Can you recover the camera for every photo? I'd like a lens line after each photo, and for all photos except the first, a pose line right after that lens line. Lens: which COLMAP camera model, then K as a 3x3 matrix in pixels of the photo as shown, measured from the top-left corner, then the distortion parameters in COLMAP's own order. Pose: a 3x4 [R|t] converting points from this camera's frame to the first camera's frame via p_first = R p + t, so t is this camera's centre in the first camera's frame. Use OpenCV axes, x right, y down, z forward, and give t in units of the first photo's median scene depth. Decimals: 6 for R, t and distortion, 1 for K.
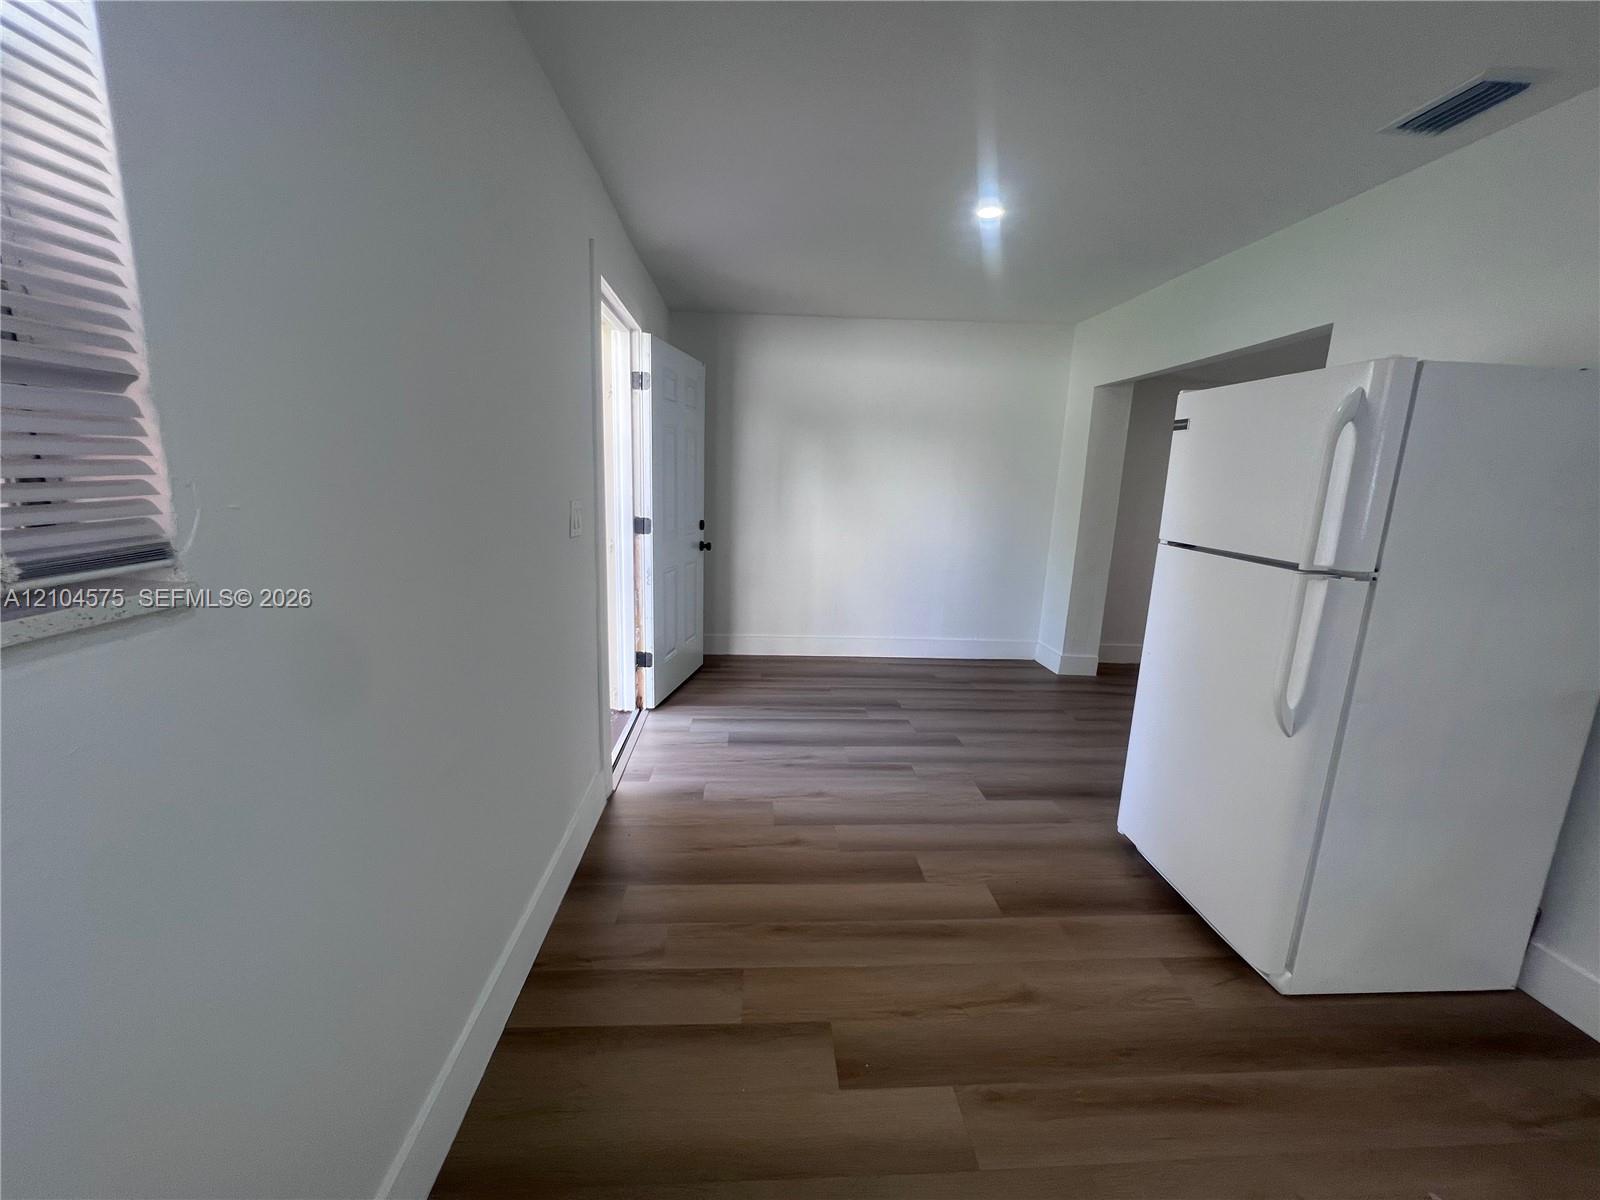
lens RADIAL K [[641.2, 0, 800.8], [0, 641.2, 604.1], [0, 0, 1]] dist [-0.002347, 0.000185]
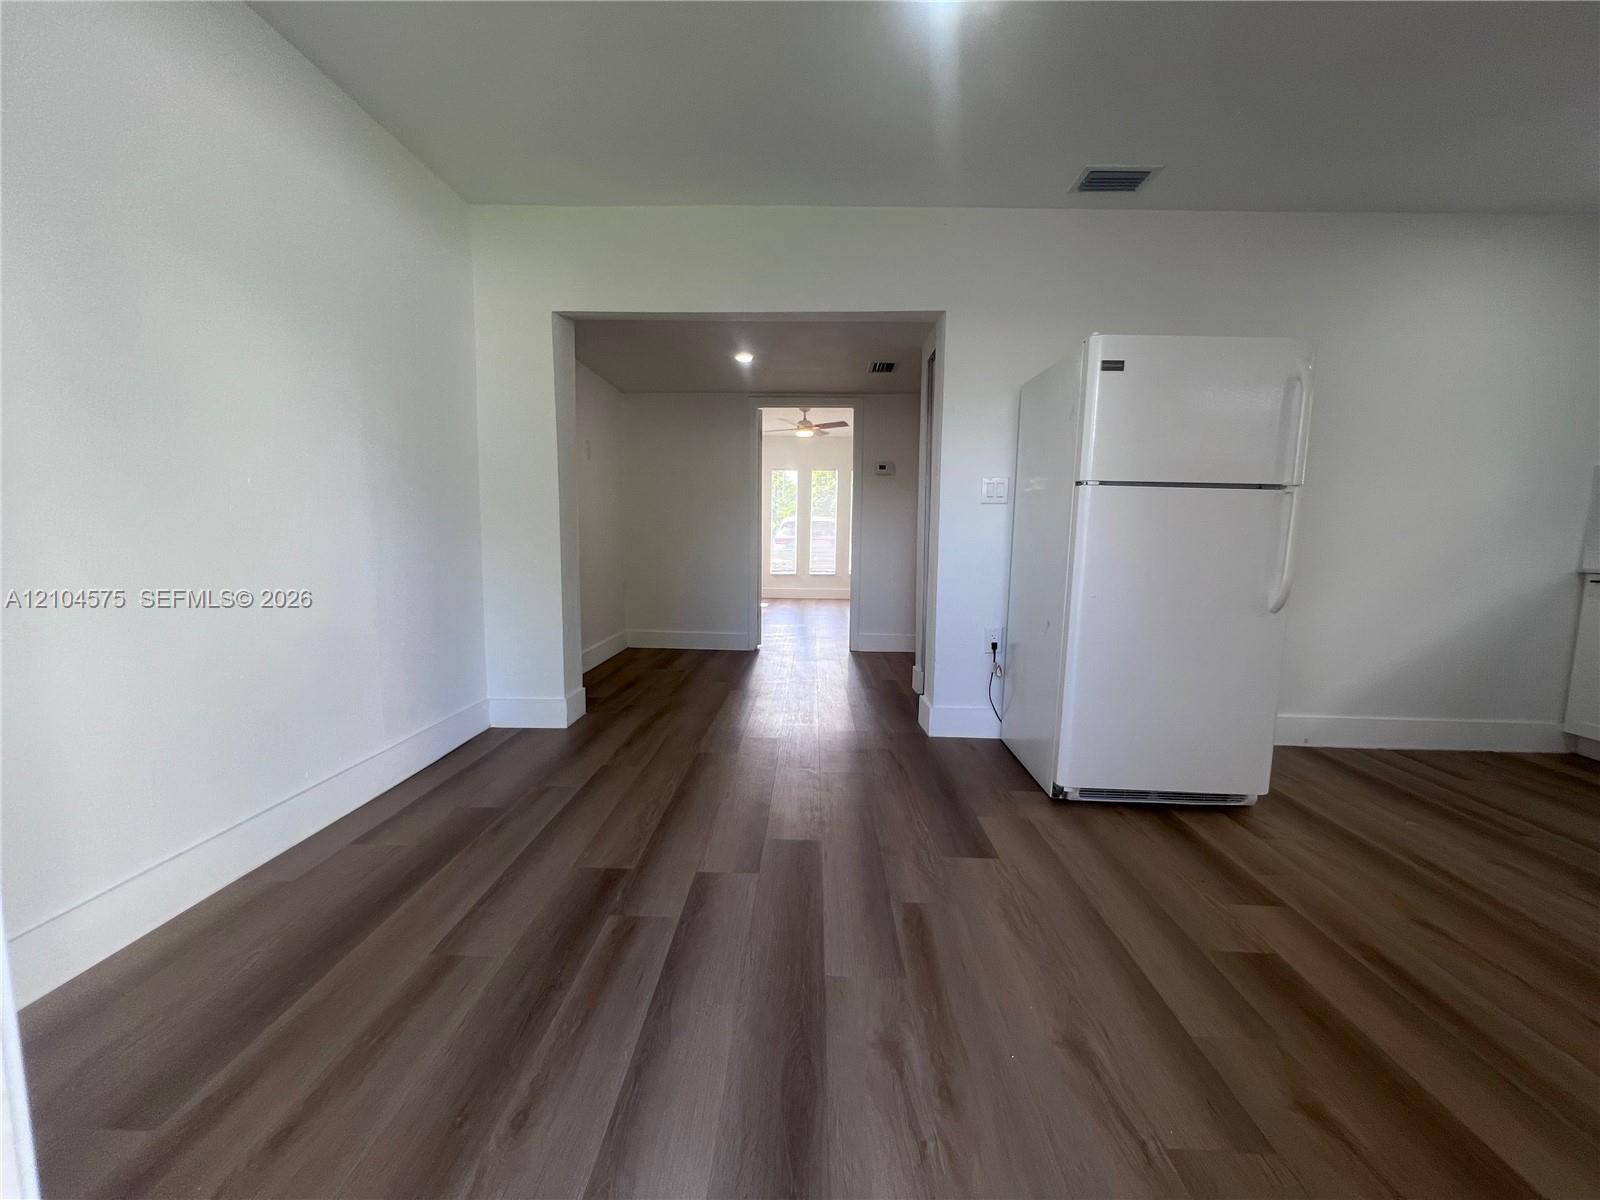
lens RADIAL K [[641.2, 0, 800.8], [0, 641.2, 604.1], [0, 0, 1]] dist [-0.002347, 0.000185]
pose [[0.084238, -0.142472, 0.986208, -0.350291], [0.183414, 0.975032, 0.125191, -0.087830], [-0.979420, 0.170338, 0.108266, 0.992174]]
